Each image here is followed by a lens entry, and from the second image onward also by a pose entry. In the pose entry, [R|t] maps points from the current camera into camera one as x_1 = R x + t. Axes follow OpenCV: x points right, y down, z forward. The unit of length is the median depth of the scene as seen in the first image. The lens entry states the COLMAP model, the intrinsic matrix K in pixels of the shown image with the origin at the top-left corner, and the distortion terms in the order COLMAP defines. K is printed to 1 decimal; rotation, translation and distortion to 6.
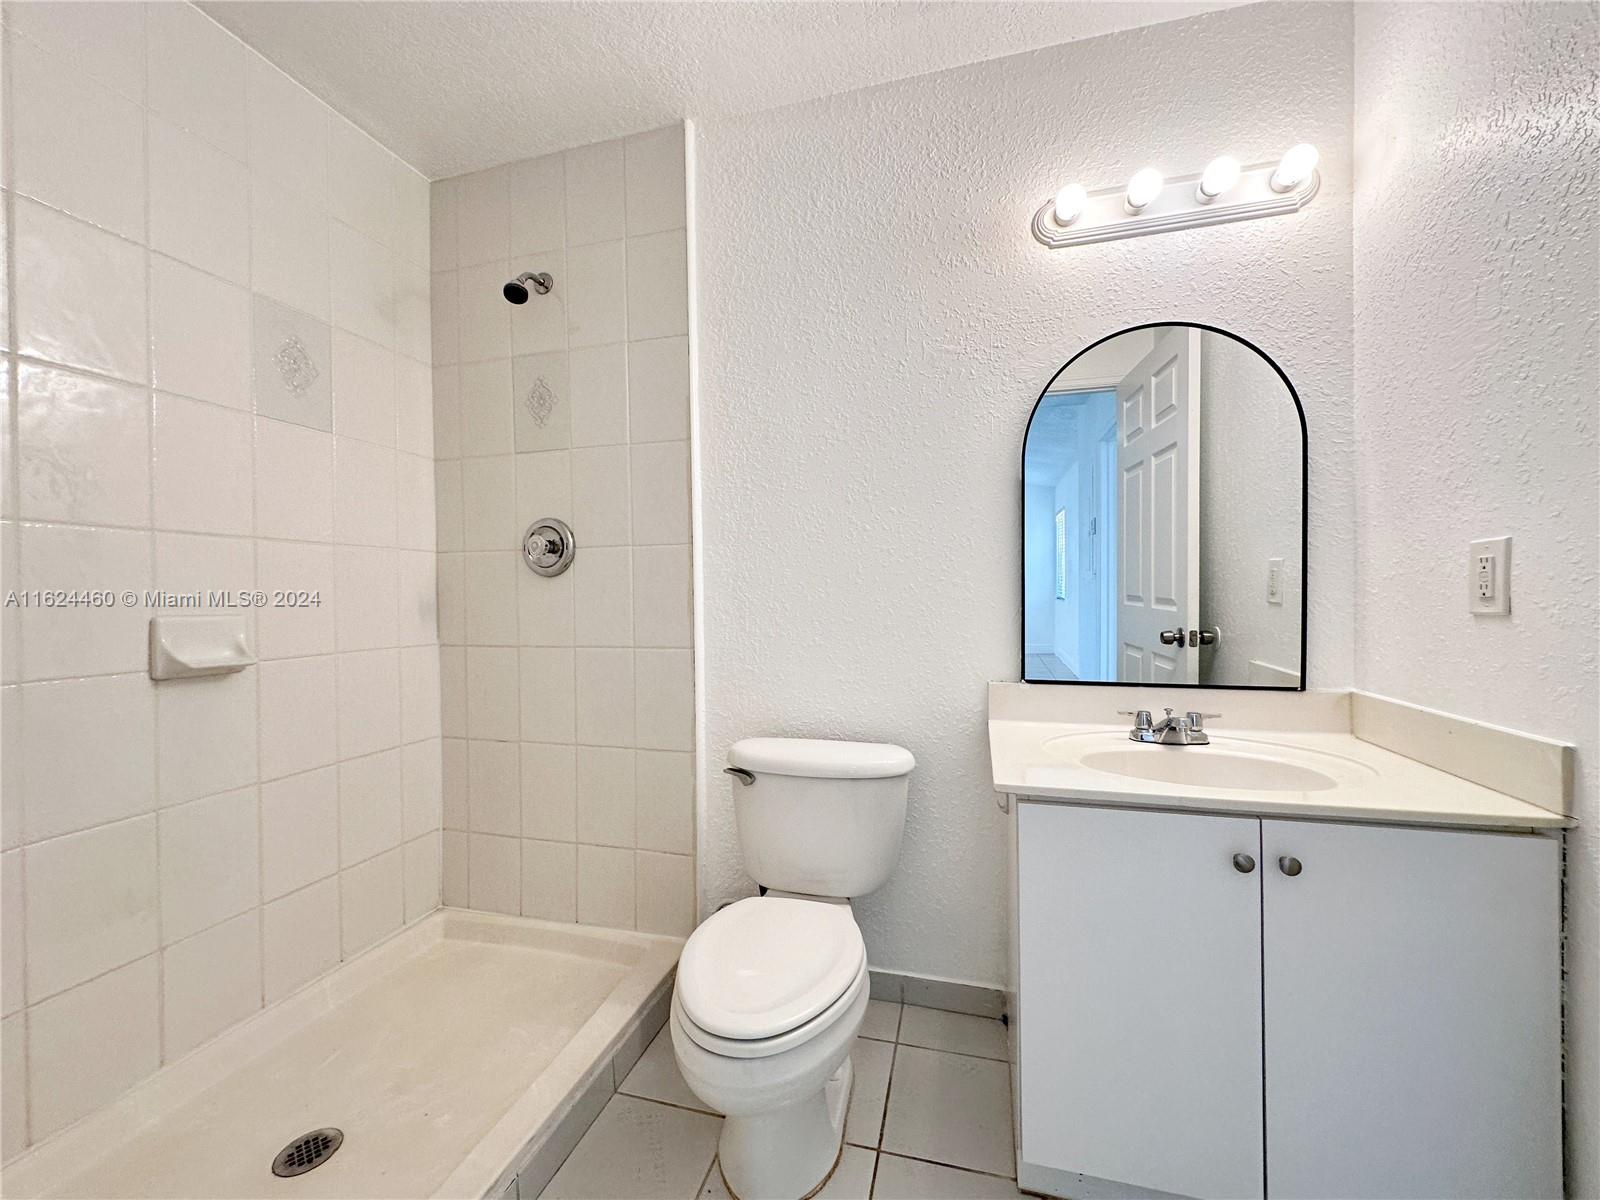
lens RADIAL K [[637.0, 0, 800.0], [0, 637.0, 600.0], [0, 0, 1]] dist [-0.006112, 0.002085]
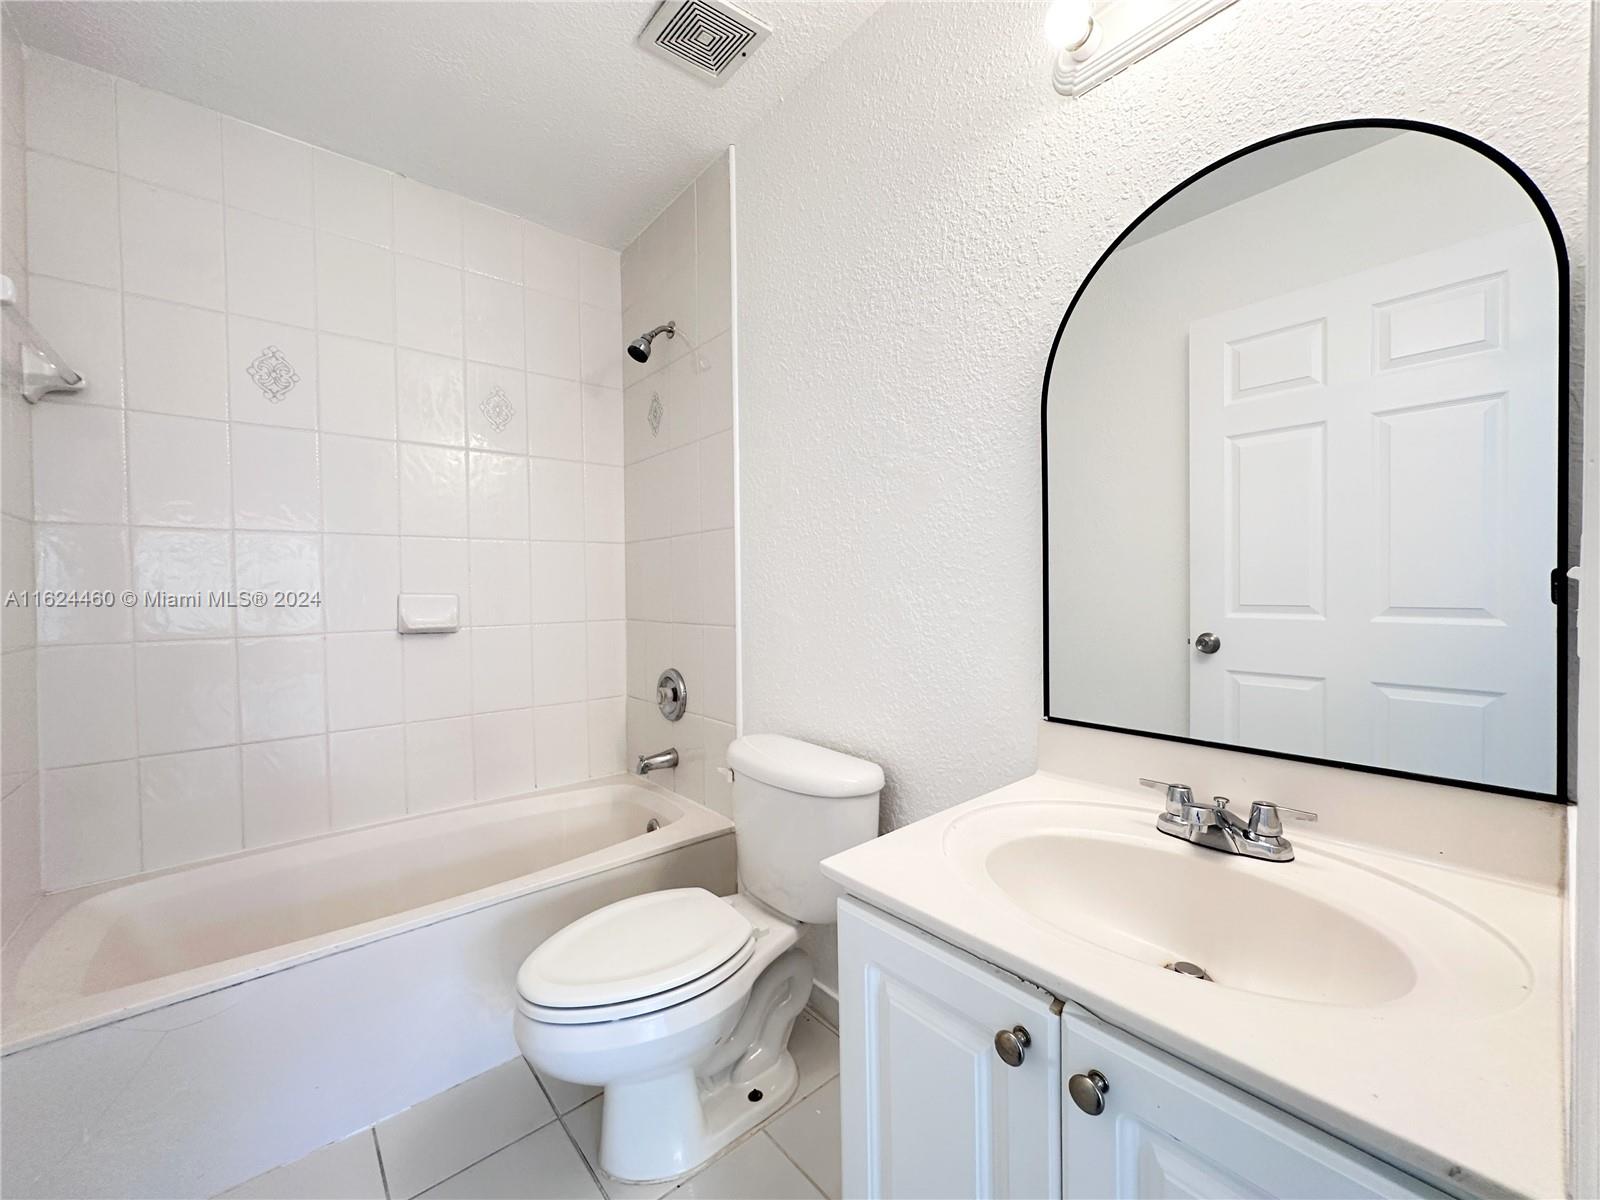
lens RADIAL K [[637.0, 0, 800.0], [0, 637.0, 600.0], [0, 0, 1]] dist [-0.006112, 0.002085]
pose [[0.801228, 0.010633, -0.598264, 0.609219], [-0.006002, 0.999935, 0.009735, -0.012339], [0.598329, -0.004209, 0.801240, 0.273980]]
